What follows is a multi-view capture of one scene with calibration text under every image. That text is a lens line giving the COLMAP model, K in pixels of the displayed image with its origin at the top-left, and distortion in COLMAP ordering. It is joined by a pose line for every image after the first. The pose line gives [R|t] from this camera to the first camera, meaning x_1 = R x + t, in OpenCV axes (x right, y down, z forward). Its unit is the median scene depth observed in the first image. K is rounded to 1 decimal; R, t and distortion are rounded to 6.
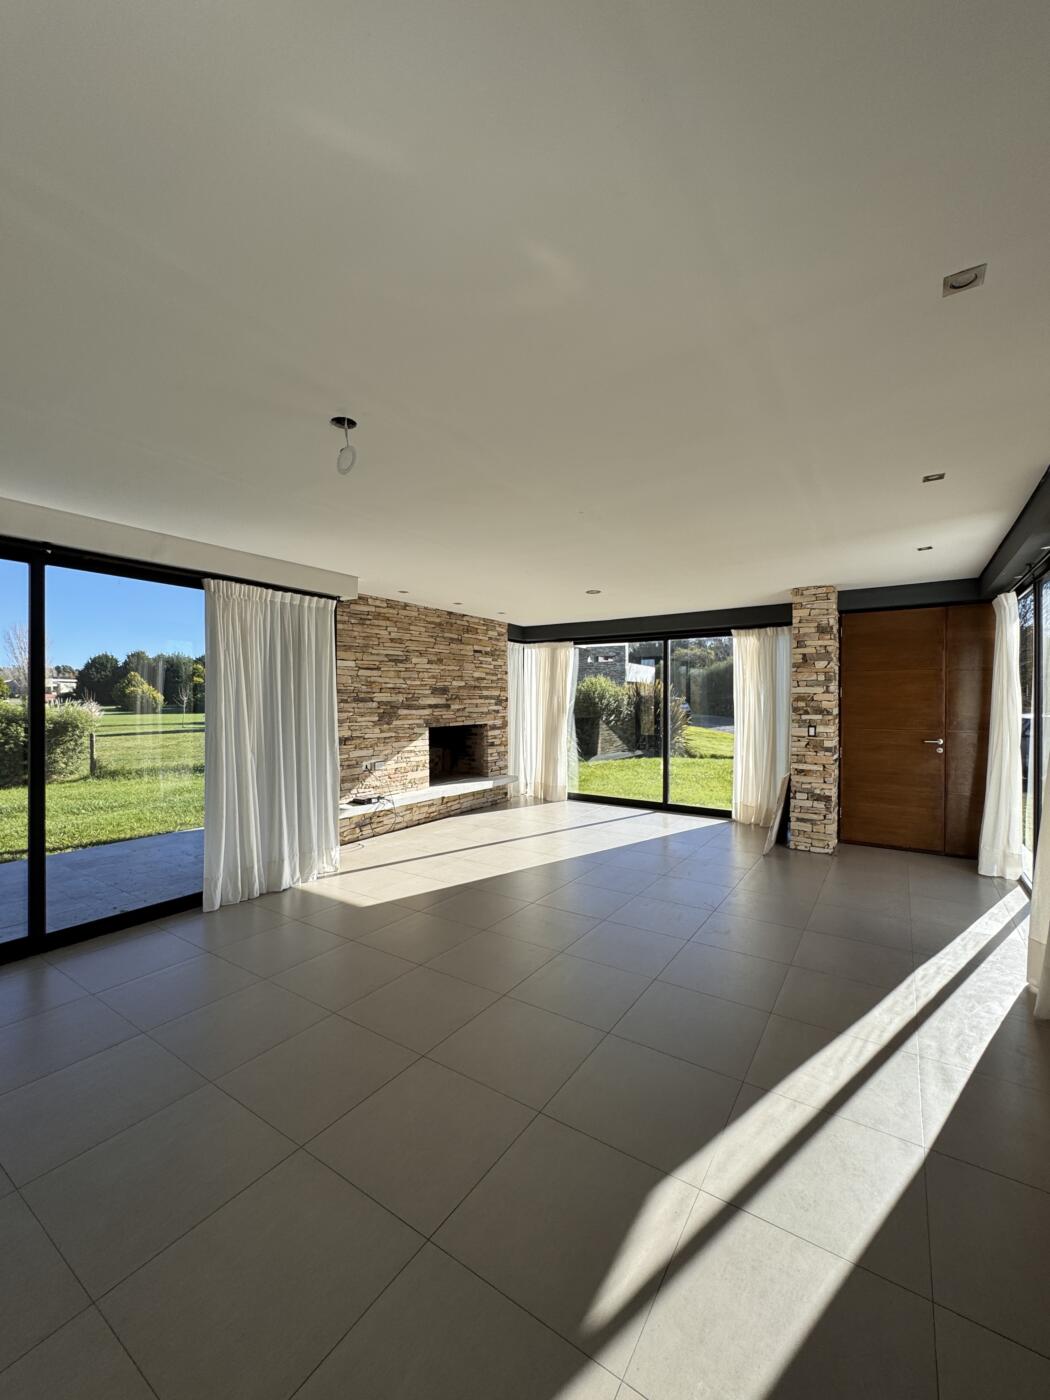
lens RADIAL K [[559.9, 0, 528.7], [0, 559.9, 701.8], [0, 0, 1]] dist [-0.002559, 0.000344]
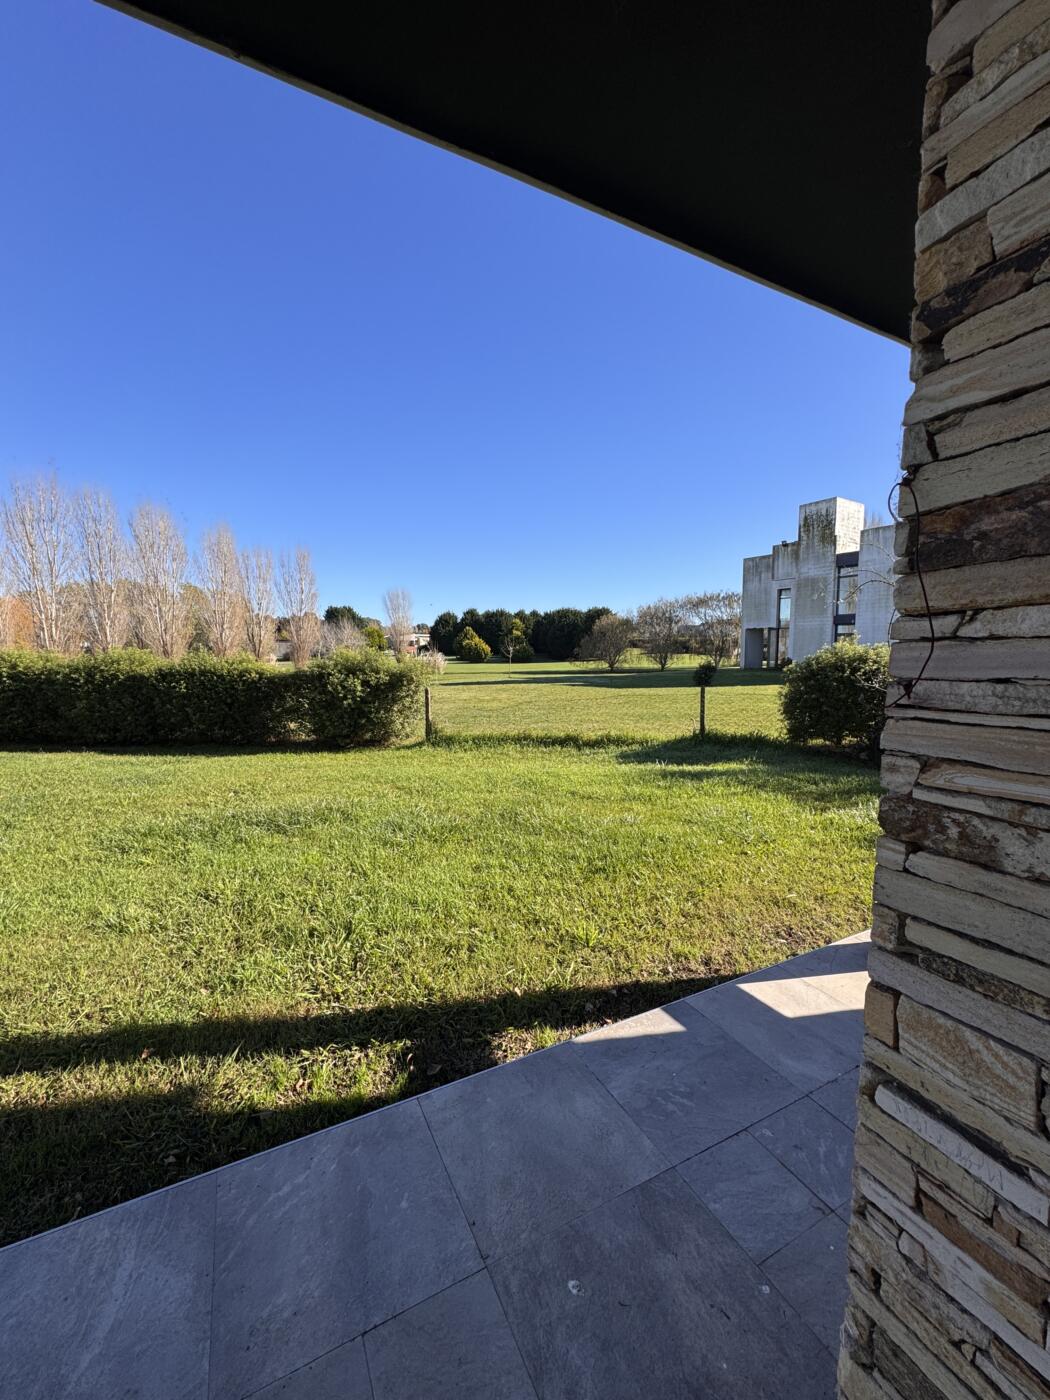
lens RADIAL K [[559.9, 0, 527.3], [0, 559.9, 700.1], [0, 0, 1]] dist [-0.002559, 0.000344]
pose [[0.872390, 0.042783, -0.486935, -0.466643], [-0.002131, 0.996486, 0.083735, 0.010388], [0.488806, -0.072012, 0.869415, 0.654615]]
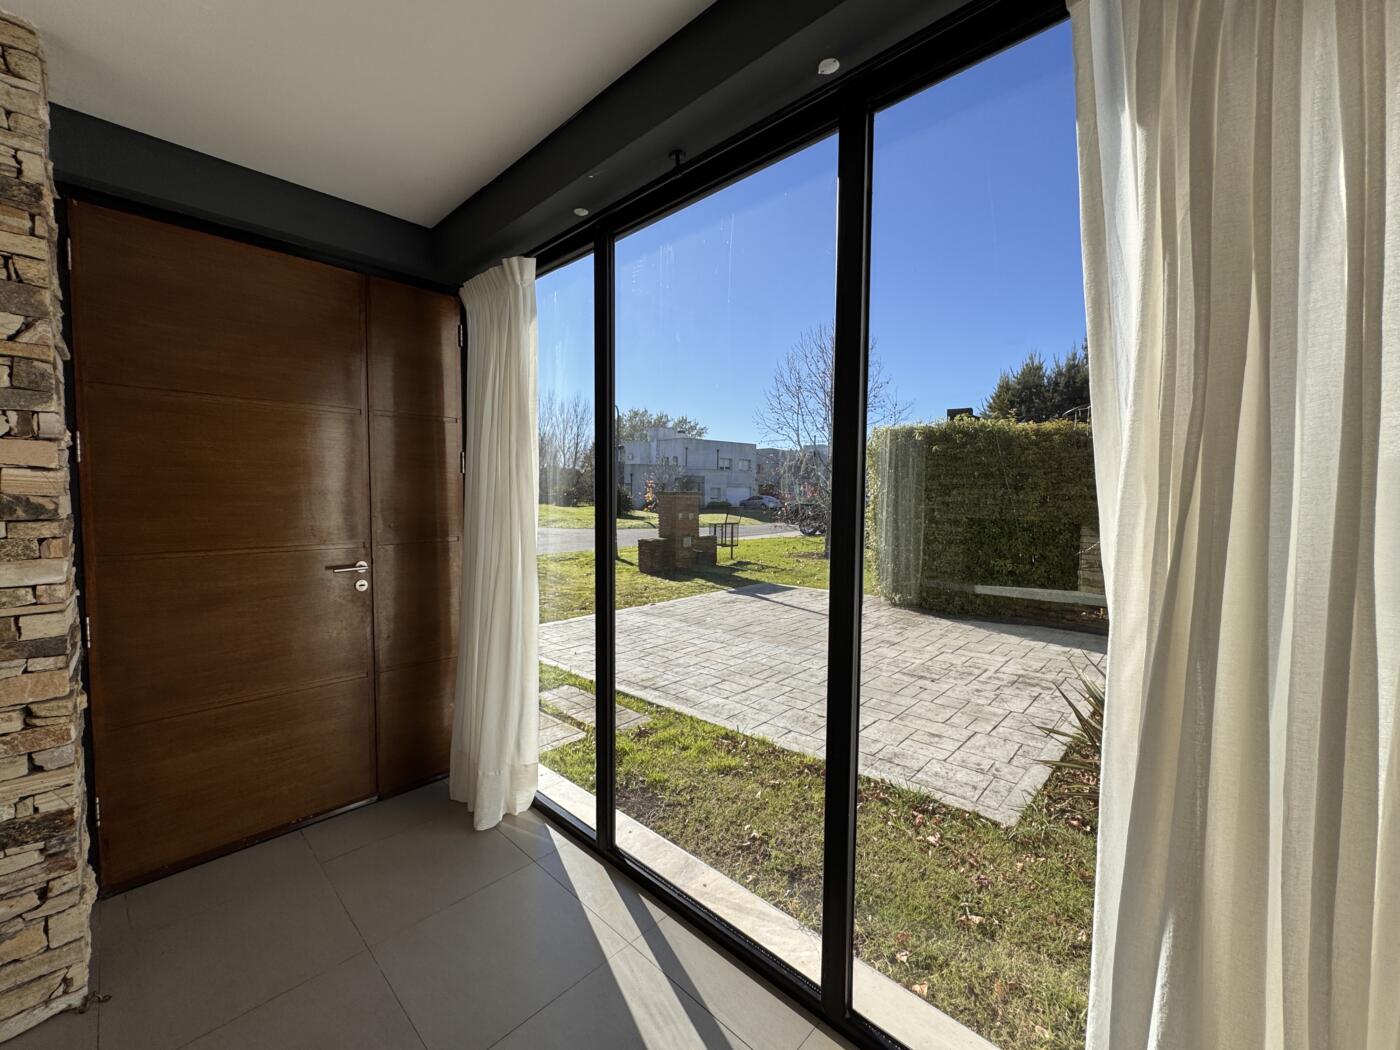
lens RADIAL K [[559.9, 0, 701.8], [0, 559.9, 523.0], [0, 0, 1]] dist [-0.002559, 0.000344]
pose [[0.170912, -0.050509, 0.983991, 0.248304], [0.000822, 0.998692, 0.051120, 0.008561], [-0.985286, -0.007928, 0.170730, 0.486979]]
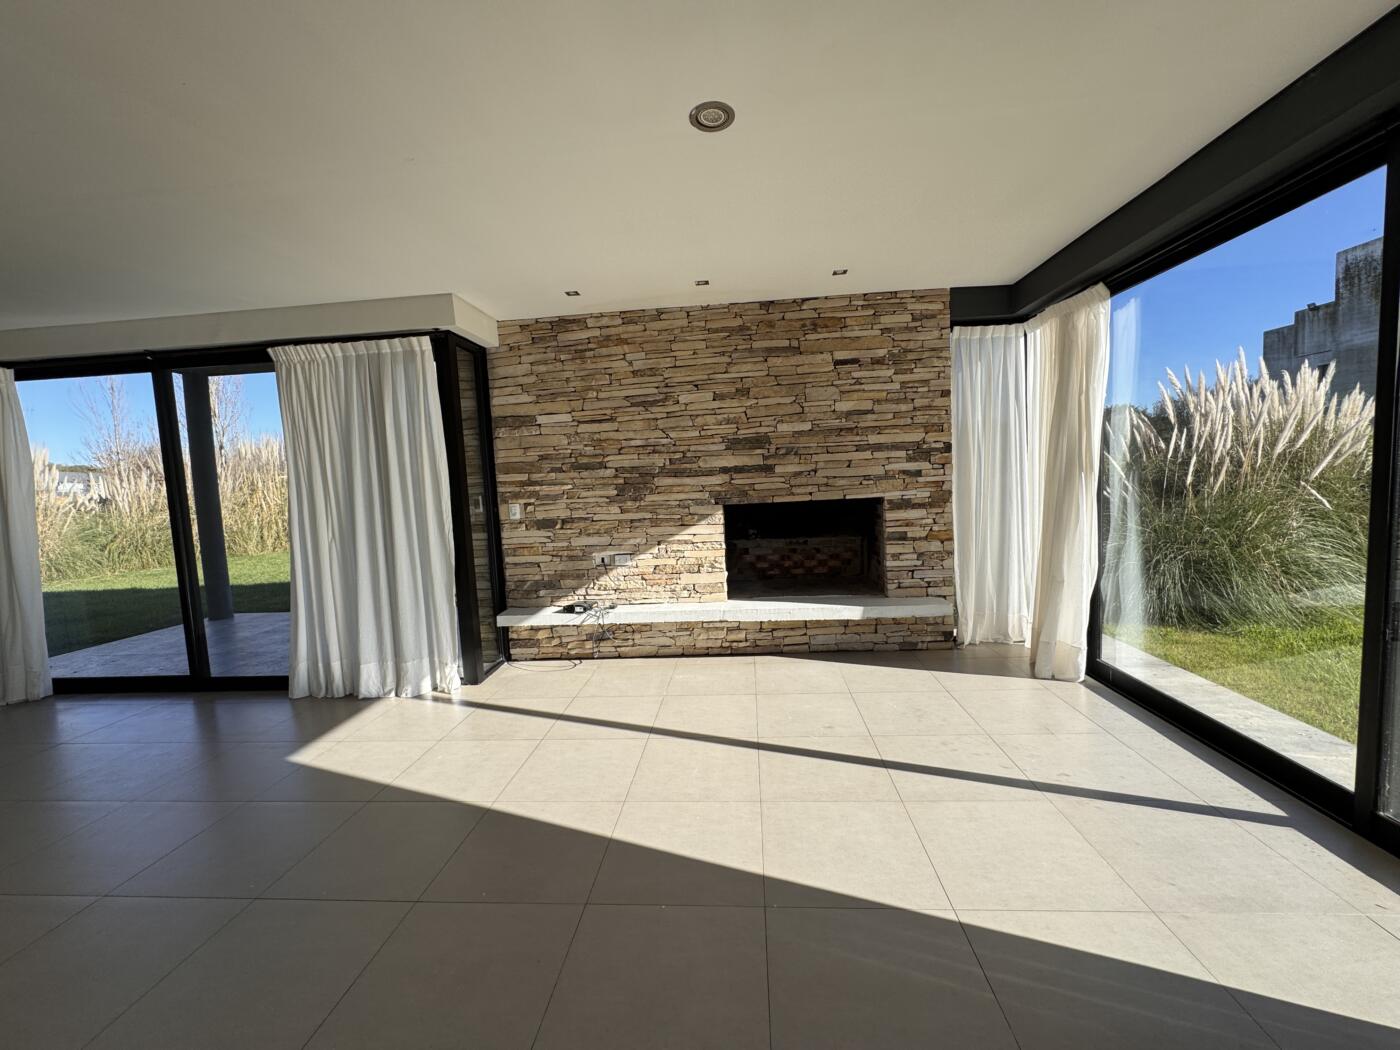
lens RADIAL K [[559.9, 0, 699.5], [0, 559.9, 522.5], [0, 0, 1]] dist [-0.002559, 0.000344]
pose [[0.480388, 0.044506, -0.875926, 0.333958], [0.044874, 0.996156, 0.075225, 0.016705], [0.875907, -0.075444, 0.476544, 0.652086]]
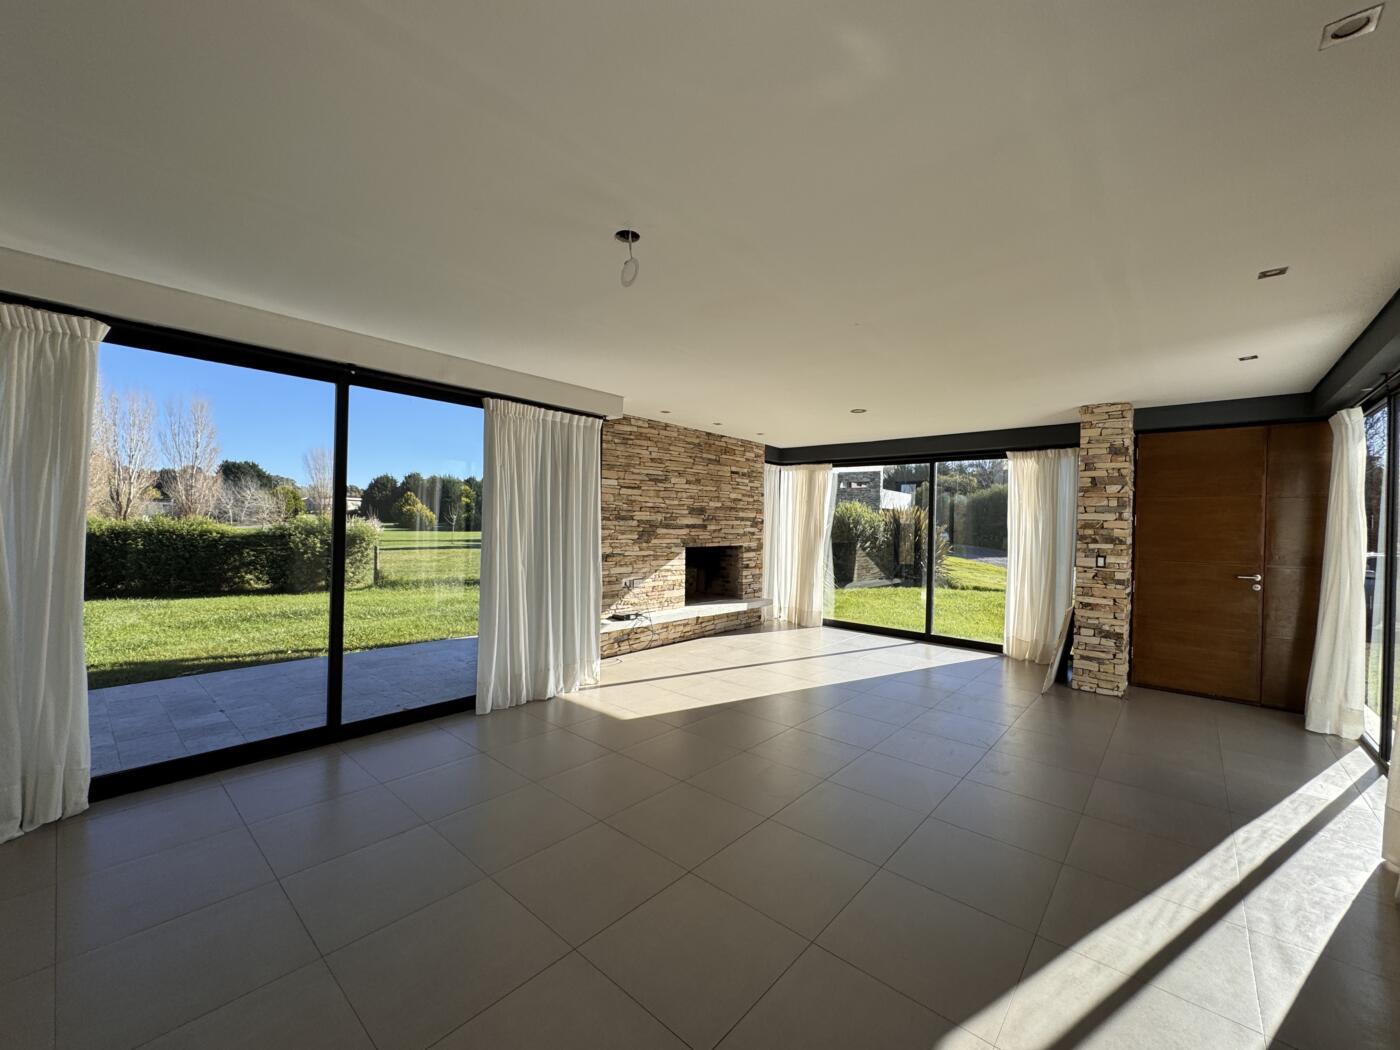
lens RADIAL K [[559.9, 0, 703.1], [0, 559.9, 524.9], [0, 0, 1]] dist [-0.002559, 0.000344]
pose [[0.991210, 0.021575, -0.130527, -0.016181], [-0.022065, 0.999754, -0.002304, 0.006824], [0.130445, 0.005164, 0.991442, 0.005588]]
